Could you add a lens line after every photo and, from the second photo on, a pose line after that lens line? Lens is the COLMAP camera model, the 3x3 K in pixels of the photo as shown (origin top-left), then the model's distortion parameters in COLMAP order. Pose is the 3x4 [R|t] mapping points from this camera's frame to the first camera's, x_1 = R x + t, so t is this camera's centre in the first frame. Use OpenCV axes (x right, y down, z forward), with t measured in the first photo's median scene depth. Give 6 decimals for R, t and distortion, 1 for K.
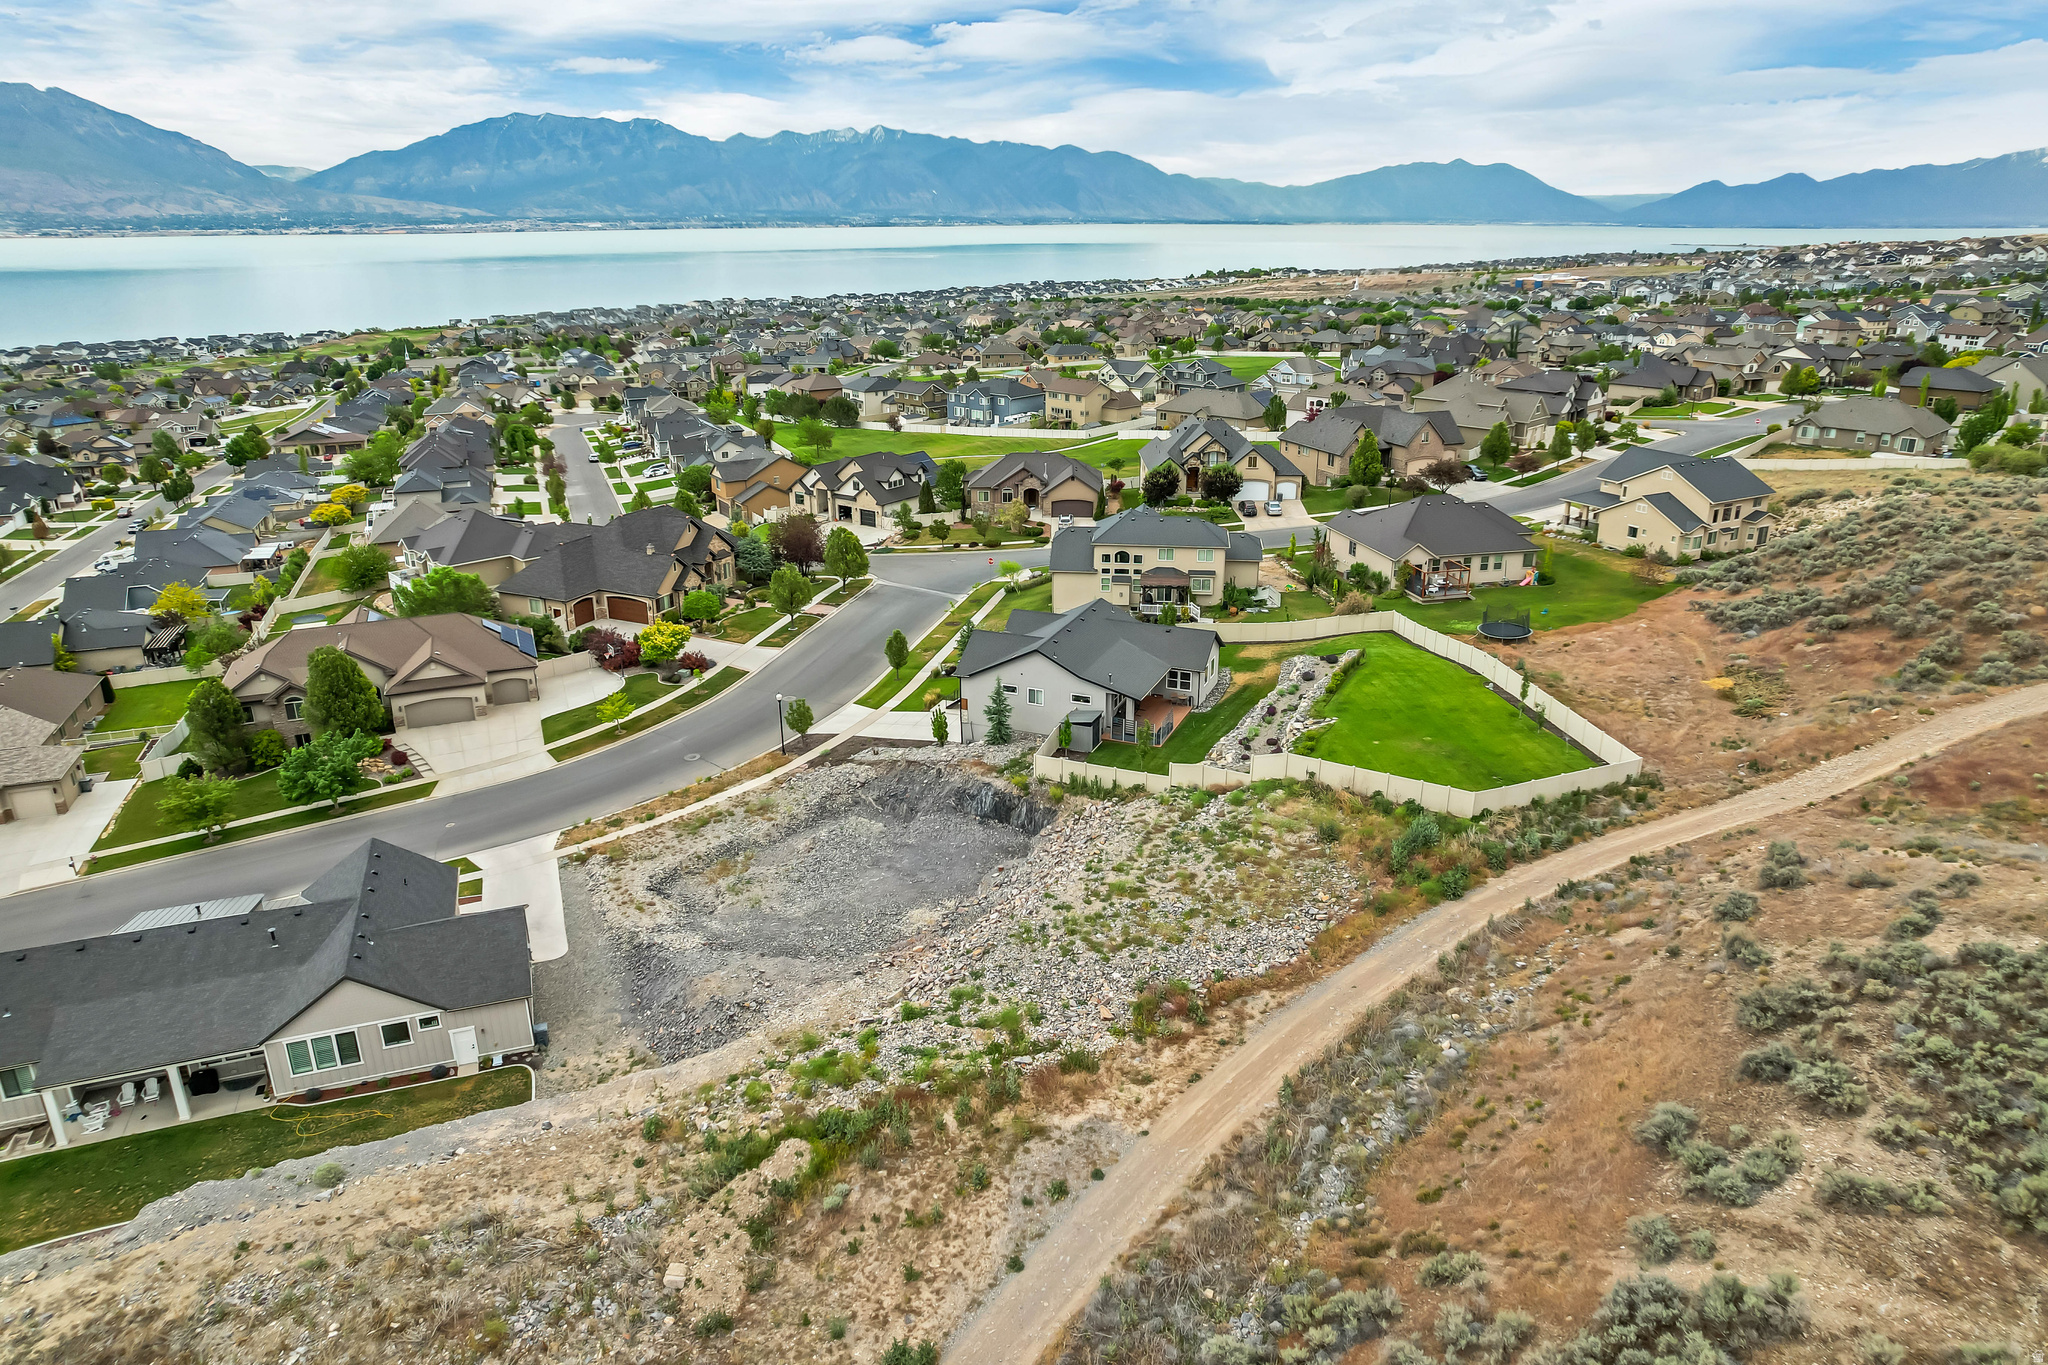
lens RADIAL K [[1312.7, 0, 1033.5], [0, 1312.7, 685.1], [0, 0, 1]] dist [-0.073785, 0.068202]
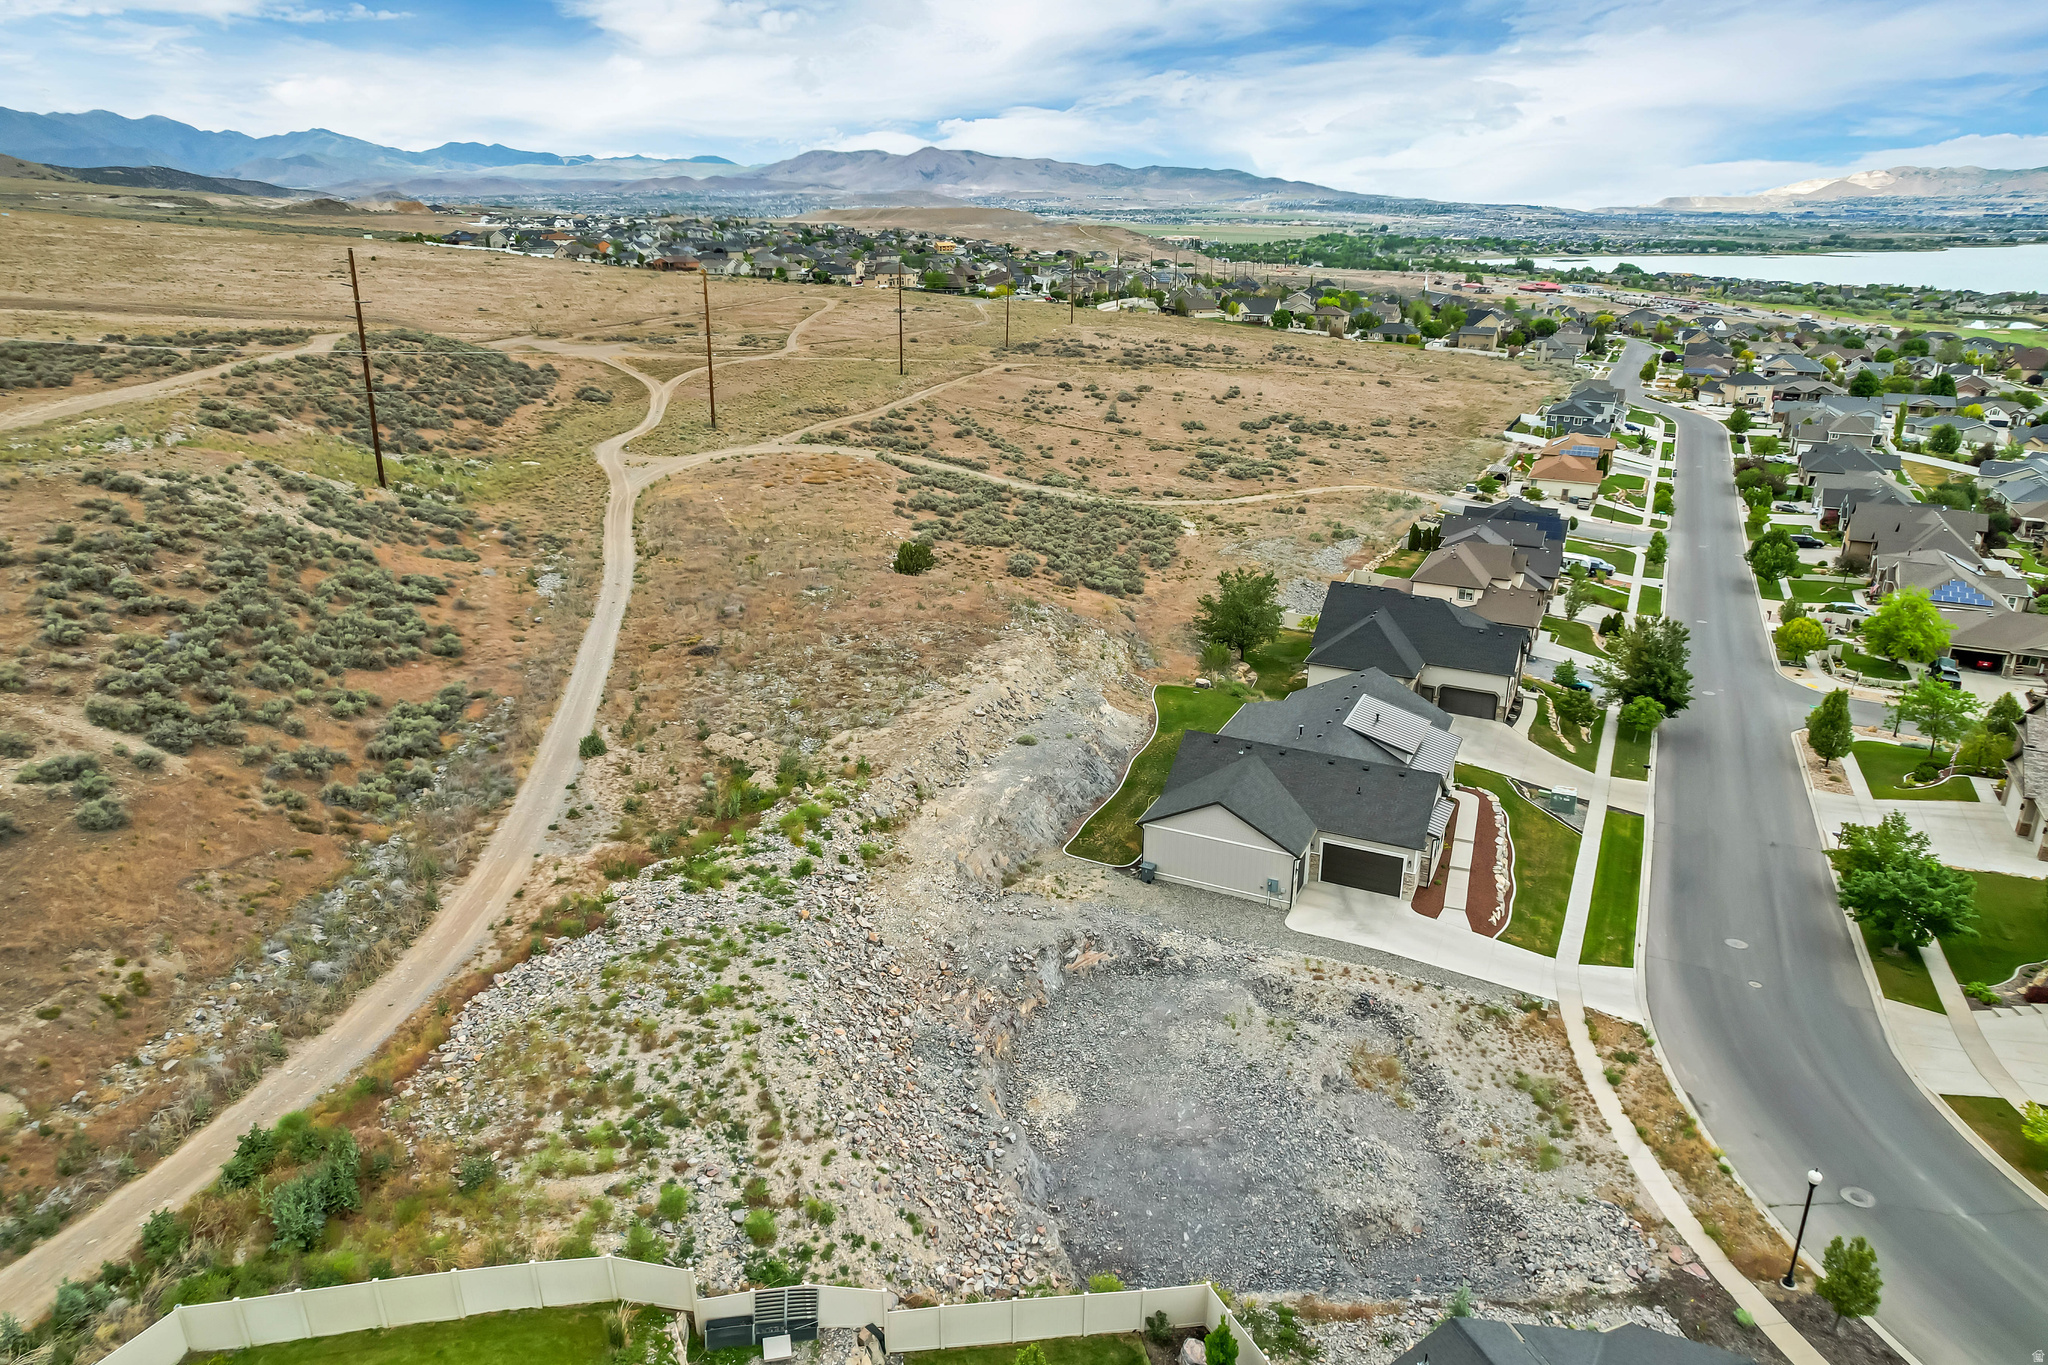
lens RADIAL K [[1312.7, 0, 1033.8], [0, 1312.7, 685.9], [0, 0, 1]] dist [-0.073785, 0.068202]
pose [[-0.730554, 0.240743, -0.639010, 0.259368], [-0.232670, 0.792036, 0.564396, -0.323569], [0.641993, 0.561001, -0.522611, 0.964185]]
